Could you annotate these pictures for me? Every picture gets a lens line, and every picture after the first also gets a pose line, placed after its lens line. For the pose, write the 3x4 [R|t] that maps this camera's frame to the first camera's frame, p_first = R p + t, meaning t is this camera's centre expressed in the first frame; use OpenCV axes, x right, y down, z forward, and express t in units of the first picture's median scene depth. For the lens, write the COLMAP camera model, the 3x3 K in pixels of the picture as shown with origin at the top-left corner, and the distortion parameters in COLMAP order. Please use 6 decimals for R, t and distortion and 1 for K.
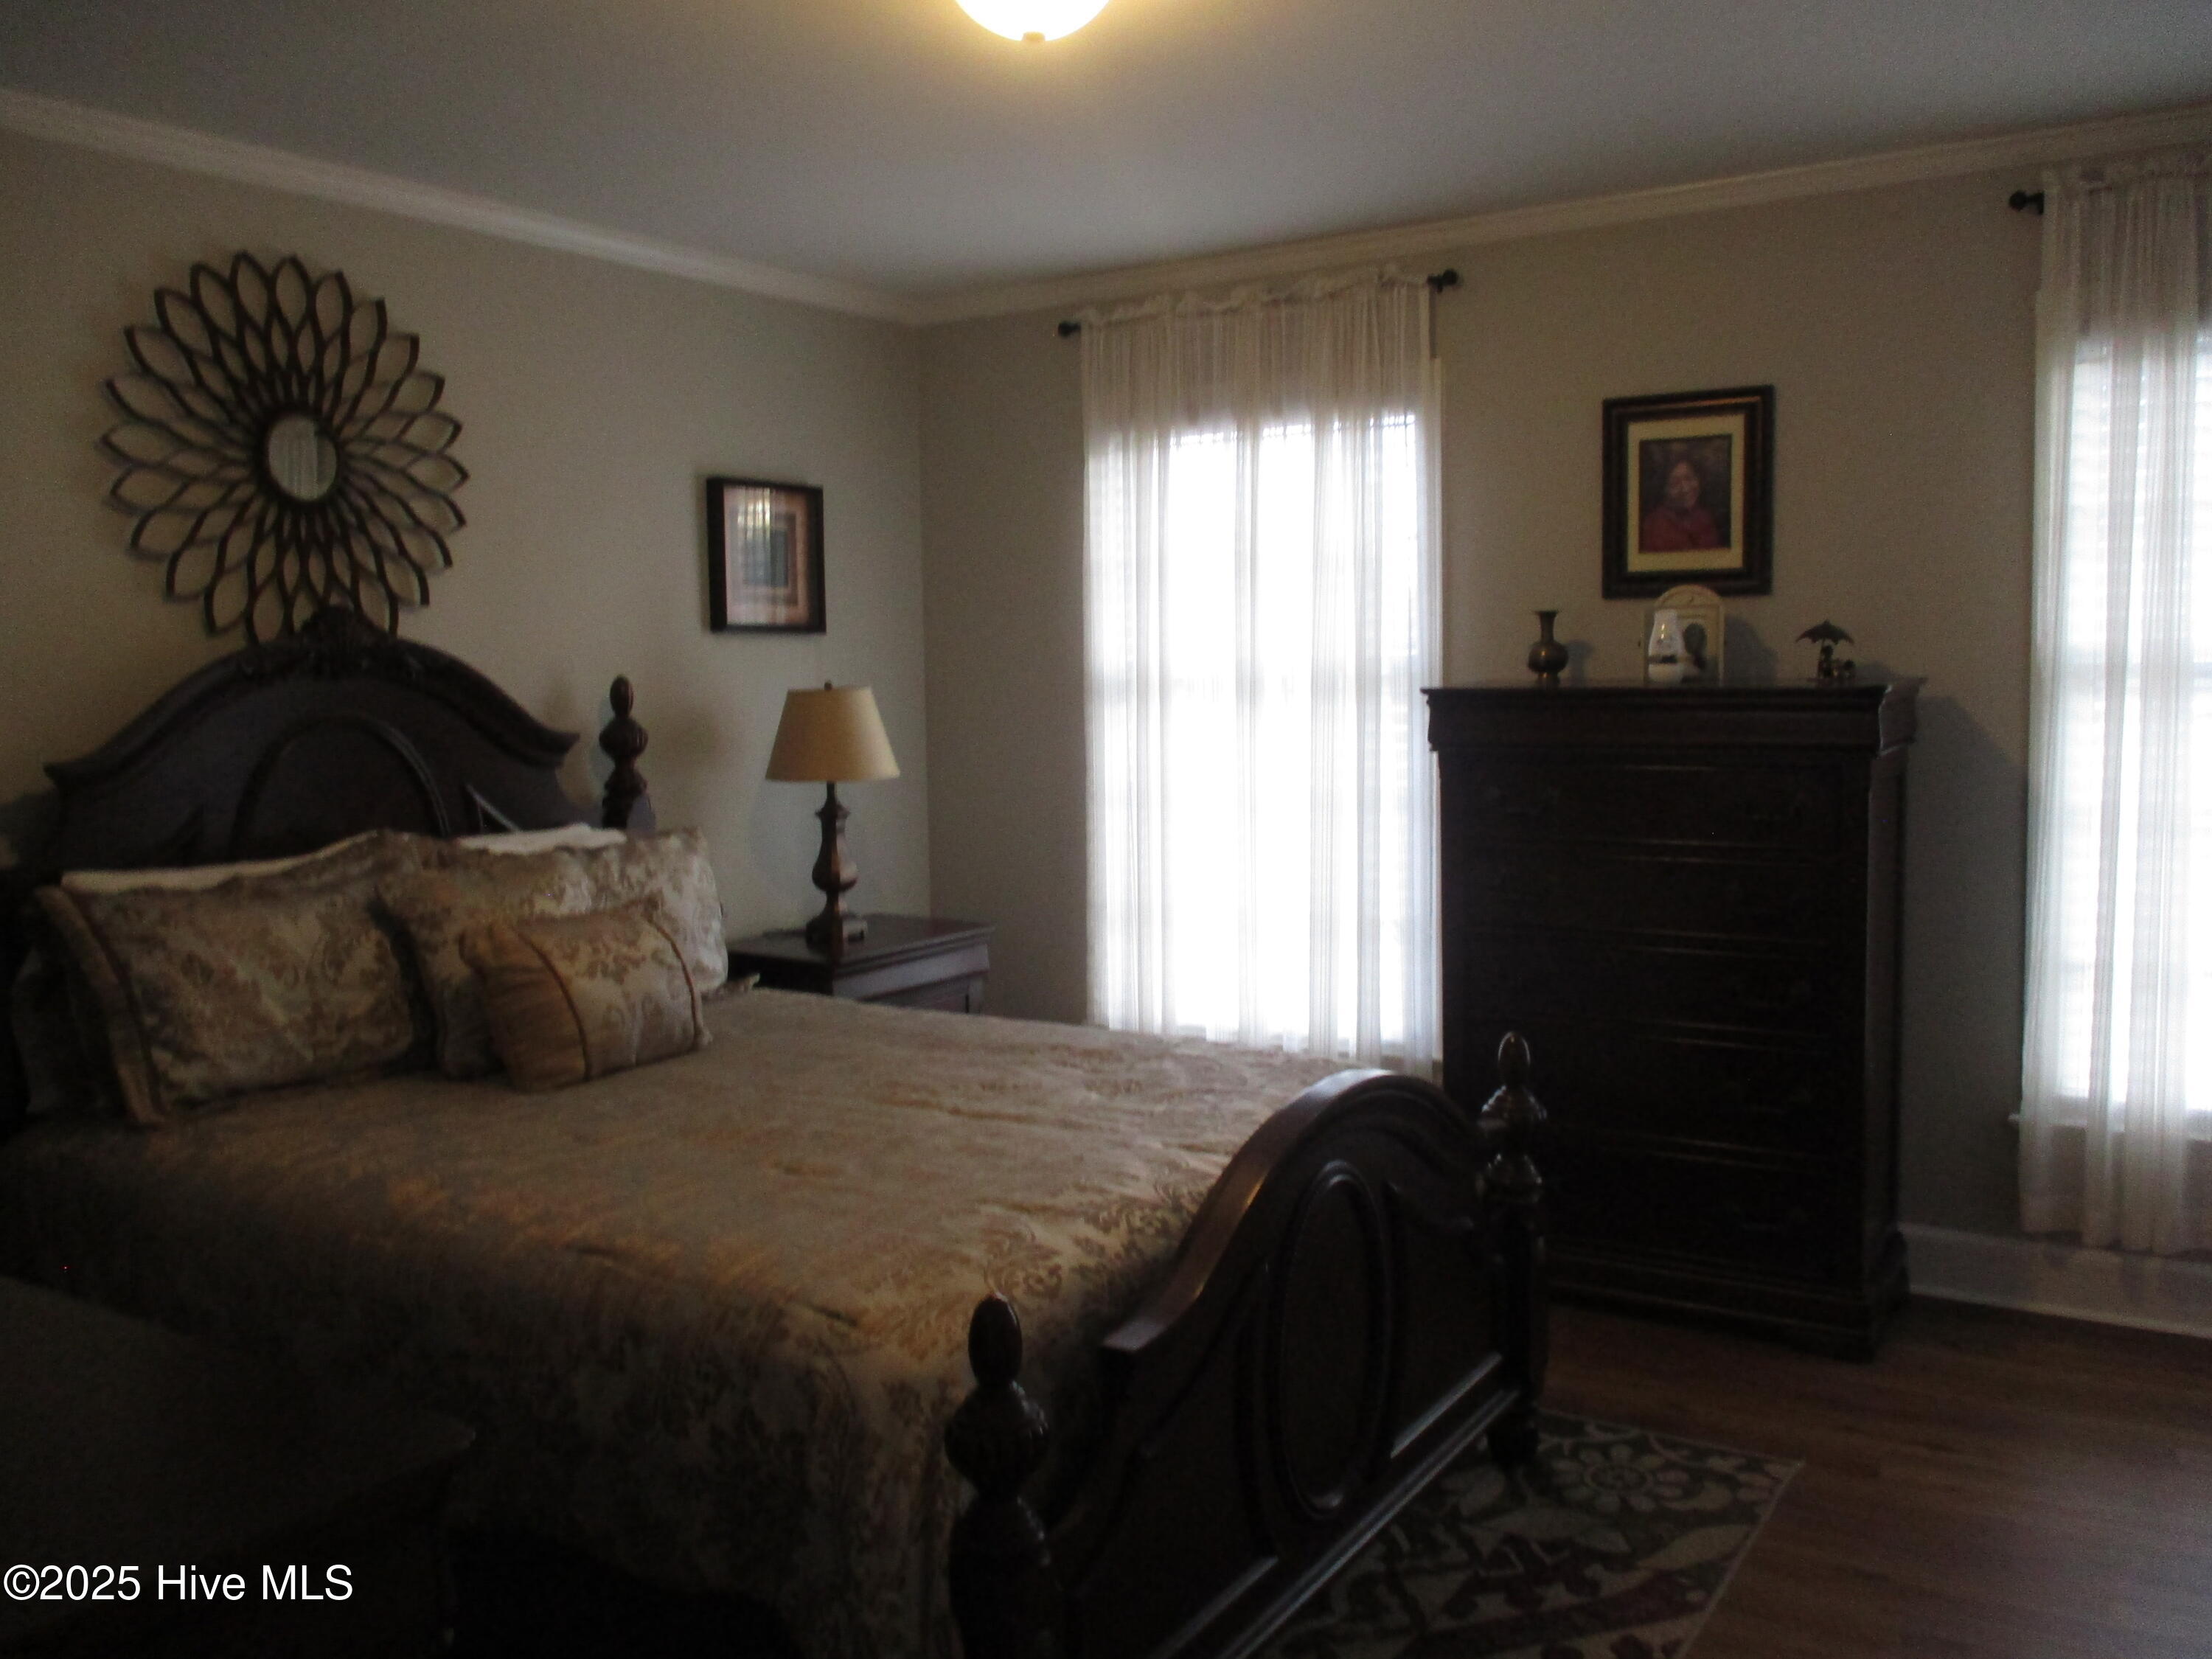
lens RADIAL K [[1852.3, 0, 1109.3], [0, 1852.3, 821.7], [0, 0, 1]] dist [-0.030337, 0.012291]
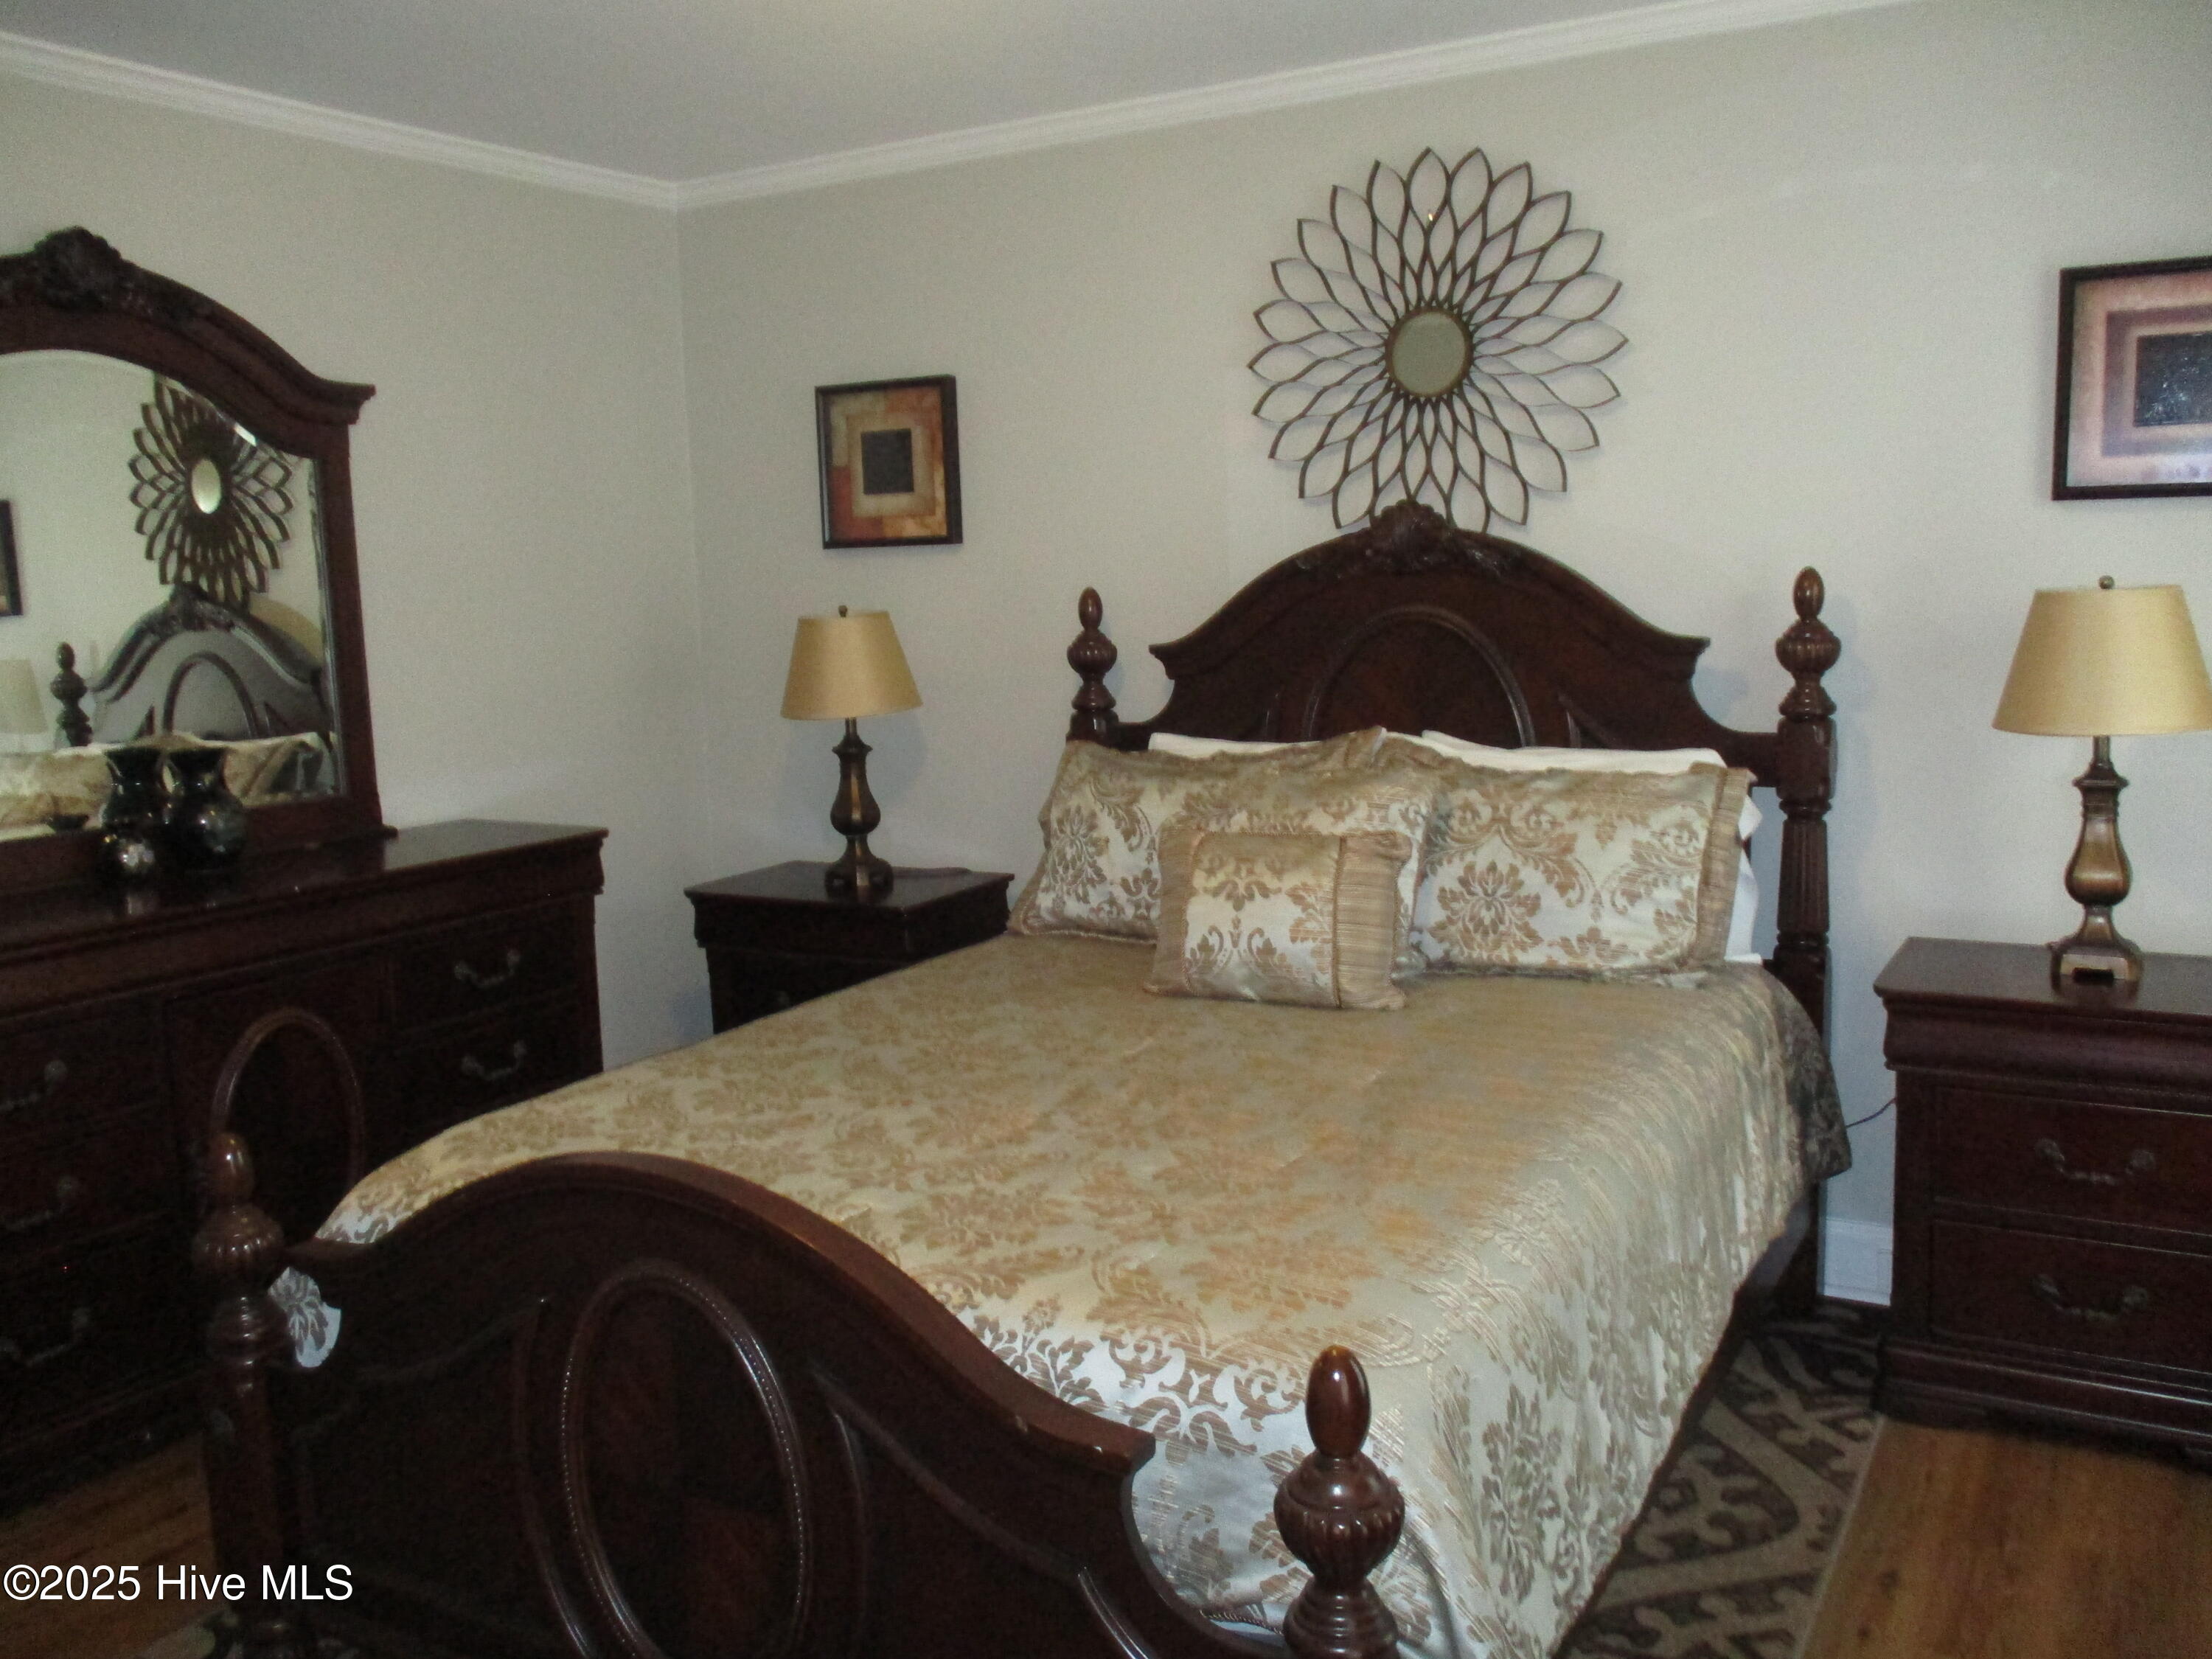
lens RADIAL K [[1852.3, 0, 1109.3], [0, 1852.3, 821.7], [0, 0, 1]] dist [-0.030337, 0.012291]
pose [[0.038816, 0.152252, -0.987579, 0.597653], [-0.057086, 0.987048, 0.149926, -0.086097], [0.997614, 0.050558, 0.047005, 0.797920]]
